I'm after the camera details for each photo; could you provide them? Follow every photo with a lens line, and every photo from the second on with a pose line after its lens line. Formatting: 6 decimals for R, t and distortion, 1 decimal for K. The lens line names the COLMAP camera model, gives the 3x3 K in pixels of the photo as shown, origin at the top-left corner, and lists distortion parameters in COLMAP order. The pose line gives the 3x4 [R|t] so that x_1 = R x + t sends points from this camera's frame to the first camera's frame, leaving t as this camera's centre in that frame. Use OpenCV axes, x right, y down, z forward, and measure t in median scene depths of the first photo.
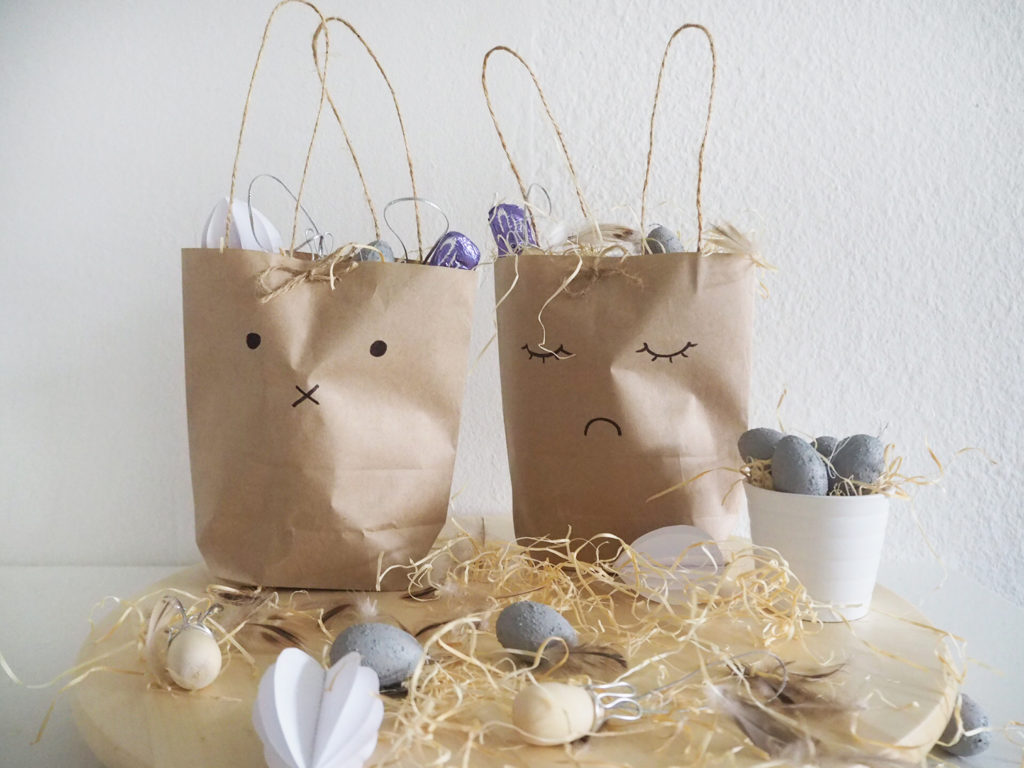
lens RADIAL K [[878.3, 0, 504.8], [0, 878.3, 374.9], [0, 0, 1]] dist [-0.026360, -0.033492]
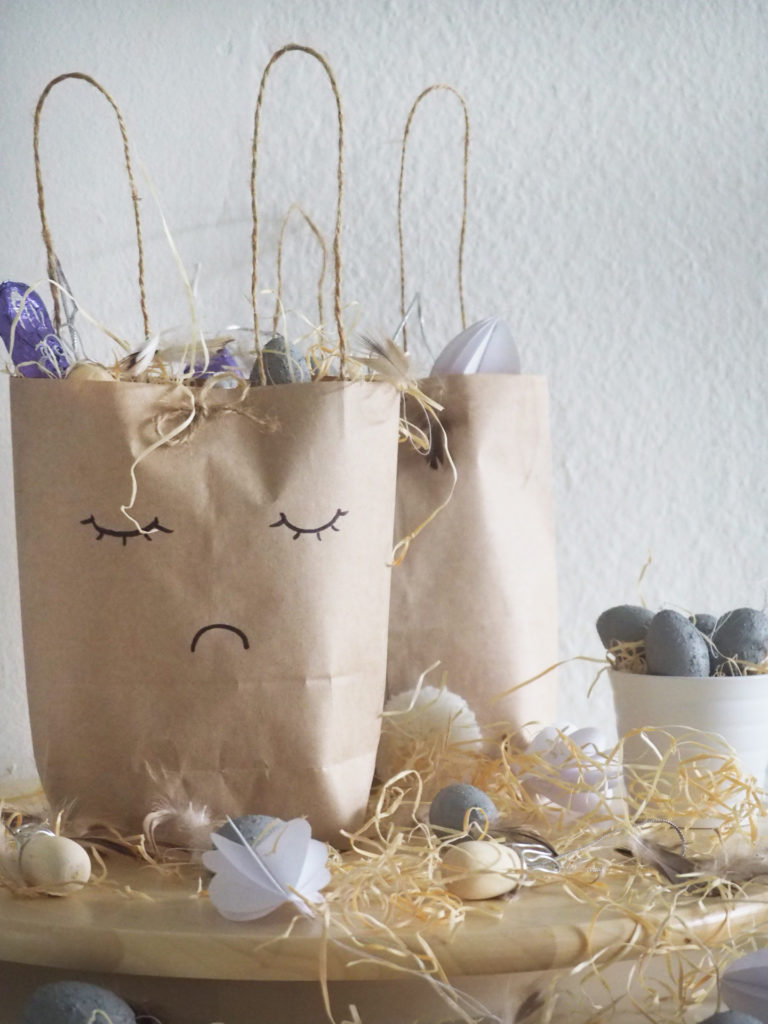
lens RADIAL K [[2640.2, 0, 330.2], [0, 2640.2, 504.0], [0, 0, 1]] dist [-0.018934, 0.000000]
pose [[0.965479, -0.007090, 0.260384, -0.428516], [0.012785, 0.999715, -0.020182, 0.009784], [-0.260166, 0.022814, 0.965294, -0.908160]]
